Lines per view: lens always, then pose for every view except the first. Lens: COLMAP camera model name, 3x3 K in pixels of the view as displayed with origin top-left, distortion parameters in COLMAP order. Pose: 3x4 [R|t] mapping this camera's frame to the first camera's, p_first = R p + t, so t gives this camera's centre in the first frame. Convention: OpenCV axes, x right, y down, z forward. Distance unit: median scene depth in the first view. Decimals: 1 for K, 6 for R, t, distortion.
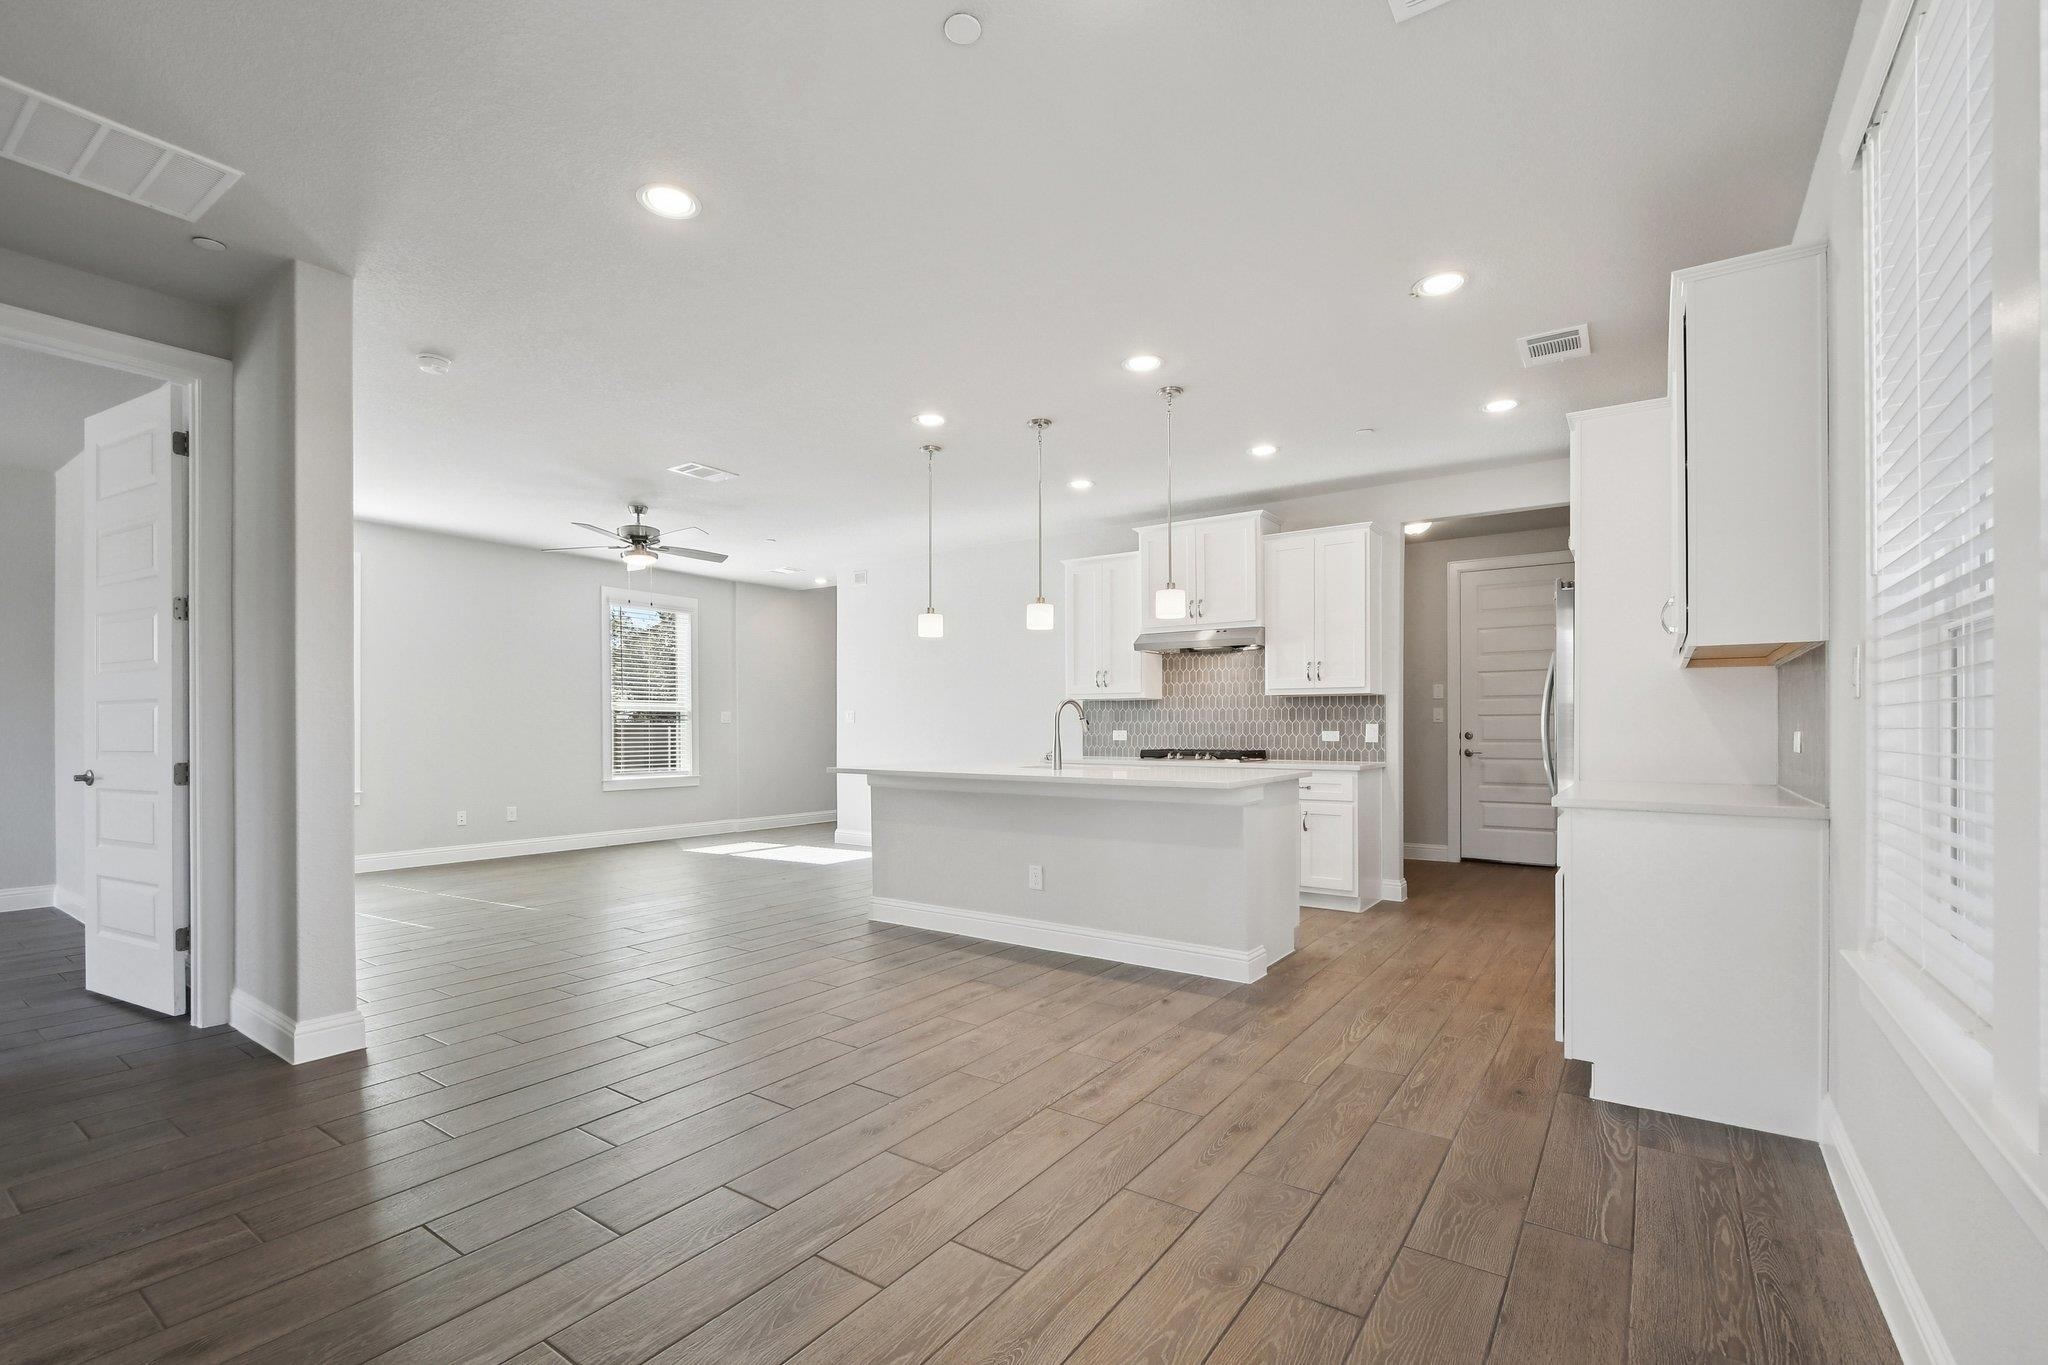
lens RADIAL K [[905.3, 0, 1007.0], [0, 905.3, 731.8], [0, 0, 1]] dist [-0.001592, -0.002922]
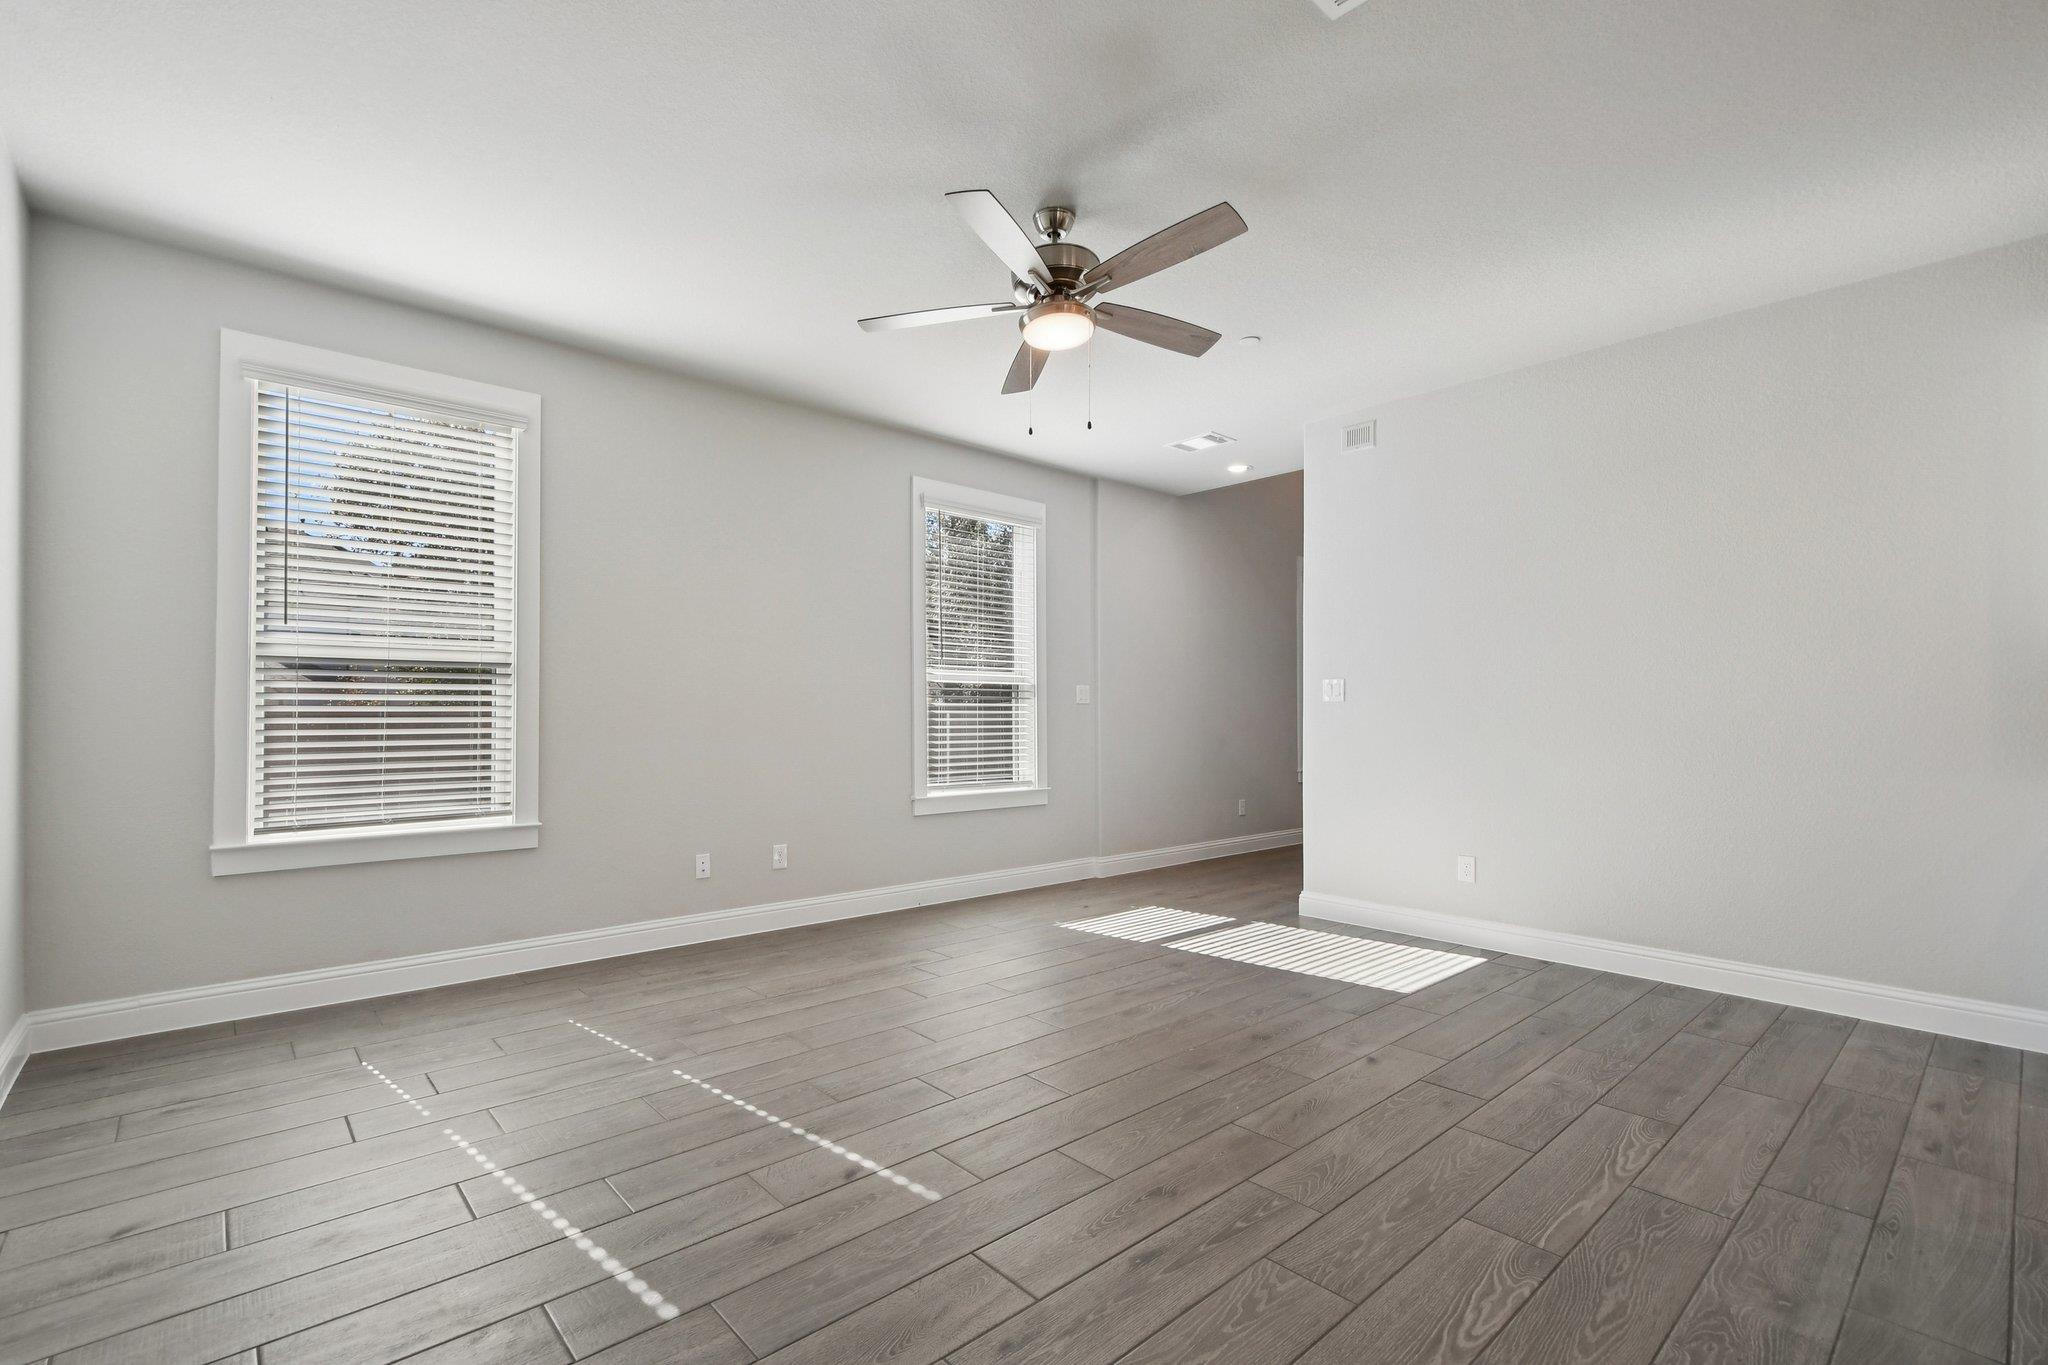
lens RADIAL K [[905.3, 0, 989.3], [0, 905.3, 718.6], [0, 0, 1]] dist [-0.001592, -0.002922]
pose [[0.969626, 0.002356, -0.244581, -0.352517], [-0.001381, 0.999990, 0.004159, -0.002579], [0.244588, -0.003695, 0.969620, 0.599936]]
